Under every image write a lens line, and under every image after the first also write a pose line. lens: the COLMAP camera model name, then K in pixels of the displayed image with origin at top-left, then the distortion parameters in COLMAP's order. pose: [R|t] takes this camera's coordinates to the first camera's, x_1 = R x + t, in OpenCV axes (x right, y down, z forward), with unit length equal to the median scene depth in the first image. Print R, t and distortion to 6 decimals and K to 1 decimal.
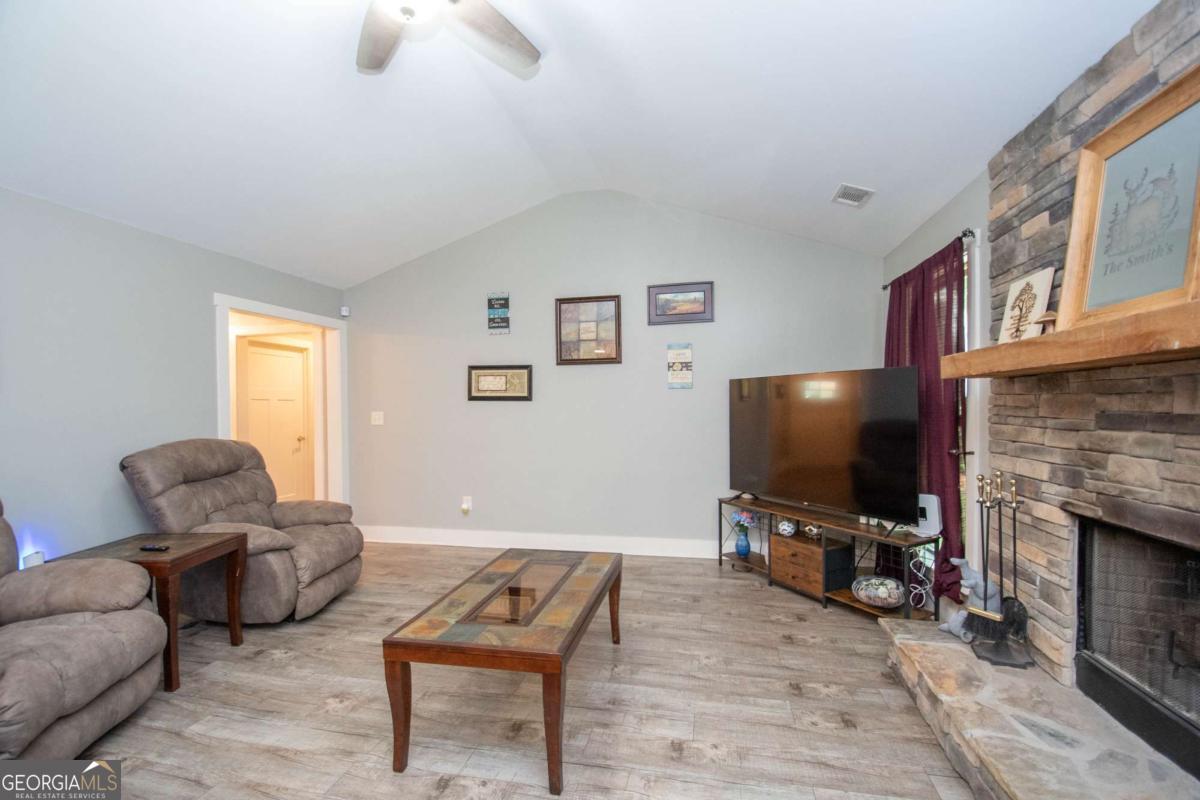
lens RADIAL K [[534.7, 0, 602.4], [0, 534.7, 414.2], [0, 0, 1]] dist [0.016581, -0.023353]
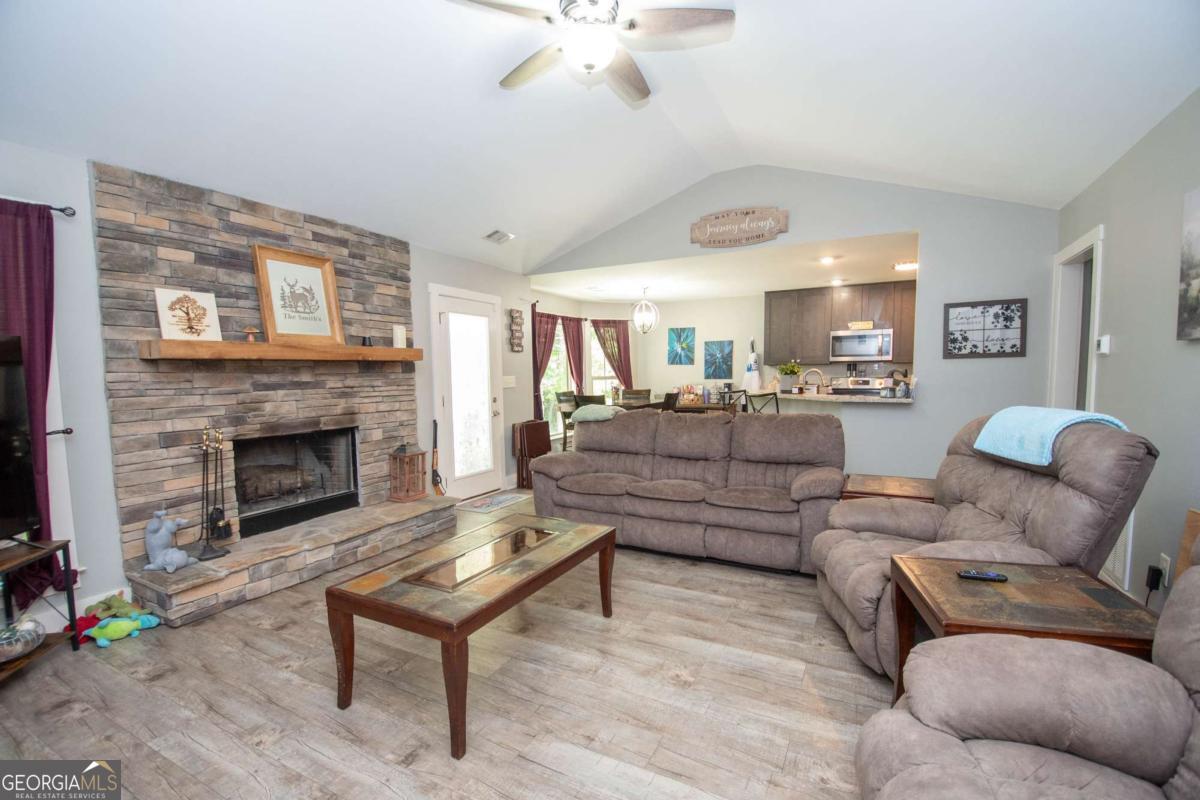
lens RADIAL K [[526.7, 0, 603.7], [0, 526.7, 413.7], [0, 0, 1]] dist [0.002959, -0.015299]
pose [[-0.963089, 0.000029, 0.269183, -0.338801], [0.025380, 0.995555, 0.090699, -0.013604], [-0.267983, 0.094183, -0.958809, 1.048894]]
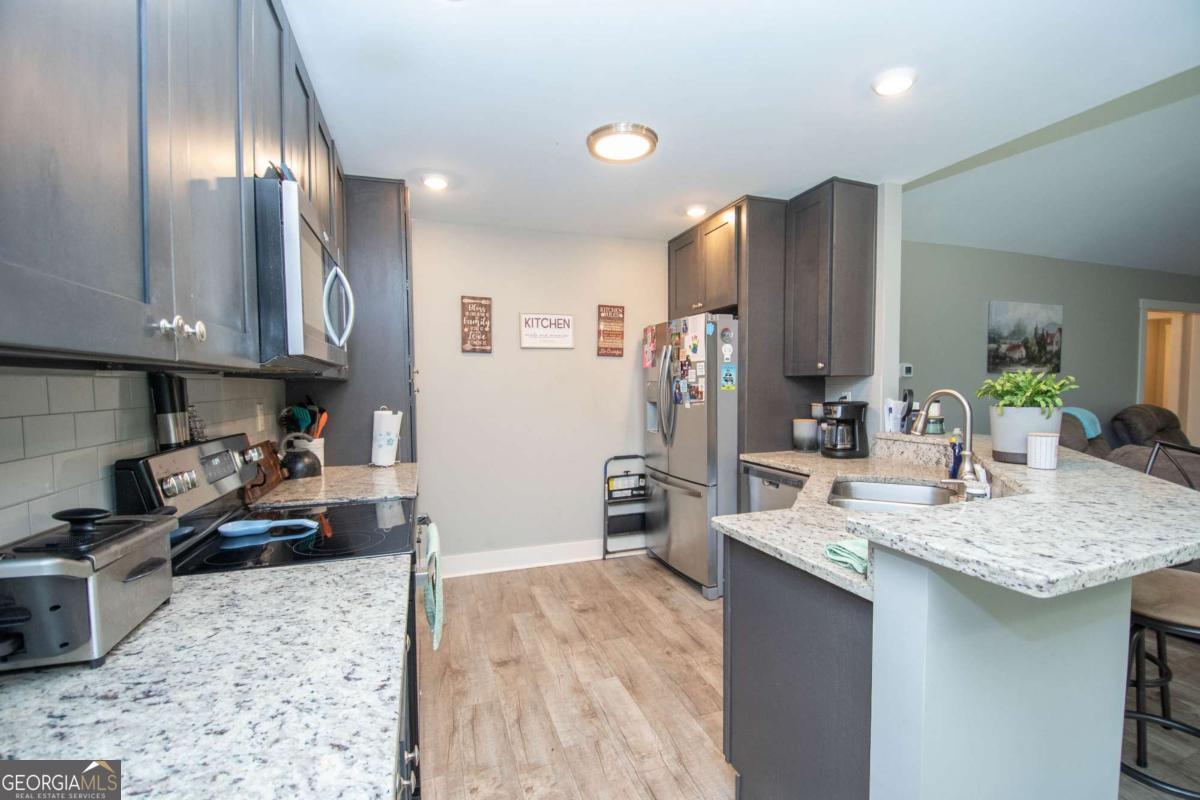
lens RADIAL K [[523.6, 0, 599.0], [0, 523.6, 413.3], [0, 0, 1]] dist [0.017088, -0.027694]
pose [[0.507607, 0.051164, -0.860068, -0.246821], [-0.007219, 0.998453, 0.055136, 0.003848], [0.861558, -0.021779, 0.507191, -0.791783]]
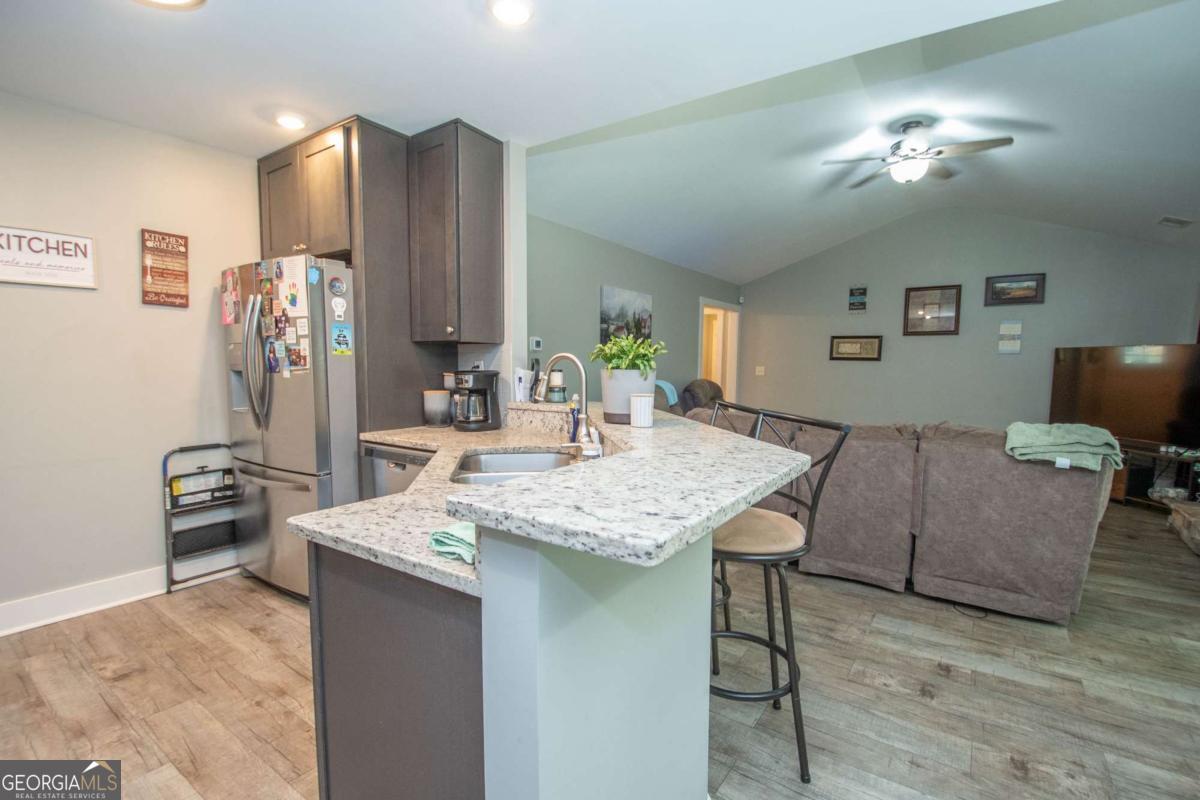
lens RADIAL K [[542.6, 0, 599.1], [0, 542.6, 420.5], [0, 0, 1]] dist [0.004382, -0.017225]
pose [[0.918344, 0.058514, -0.391434, -0.275870], [-0.024210, 0.995464, 0.092010, 0.020590], [0.395043, -0.075020, 0.915595, -0.715499]]
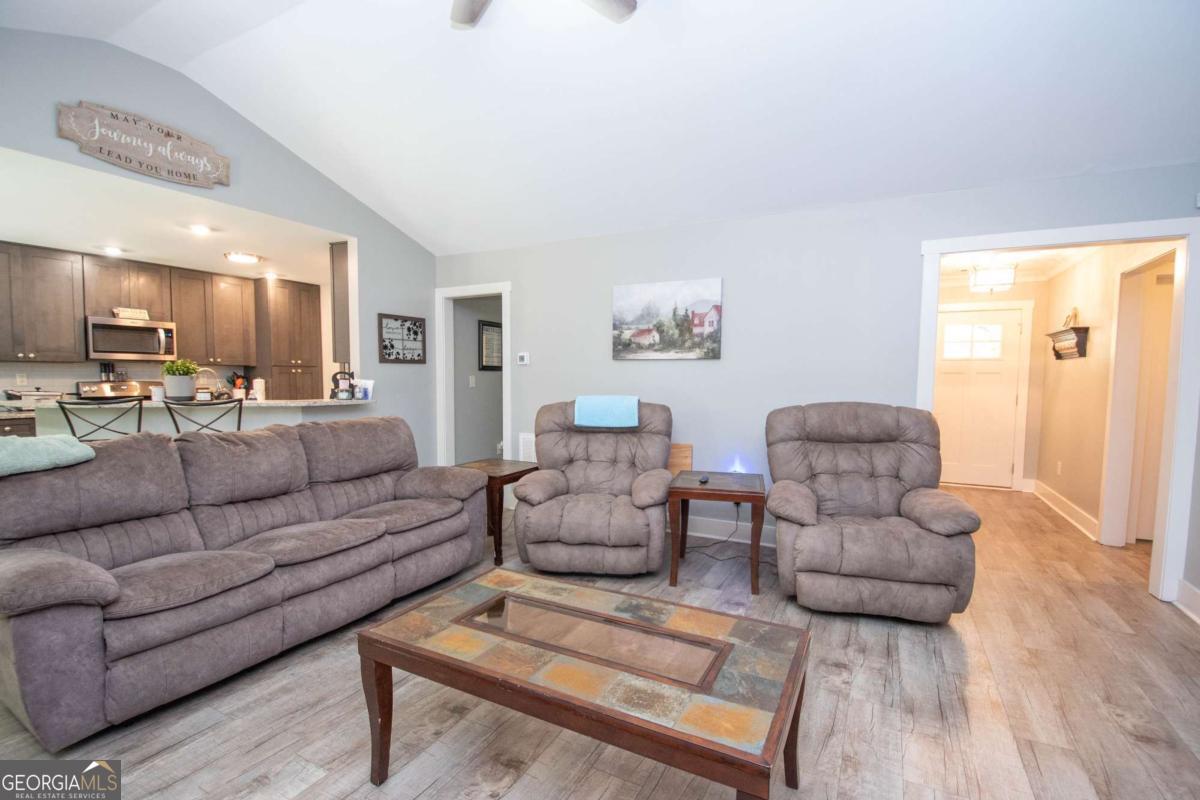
lens RADIAL K [[534.7, 0, 602.4], [0, 534.7, 414.2], [0, 0, 1]] dist [0.016581, -0.023353]
pose [[-0.273239, 0.071123, -0.959313, 0.268130], [-0.018669, 0.996683, 0.079211, -0.000935], [0.961765, 0.039553, -0.271005, 0.667117]]
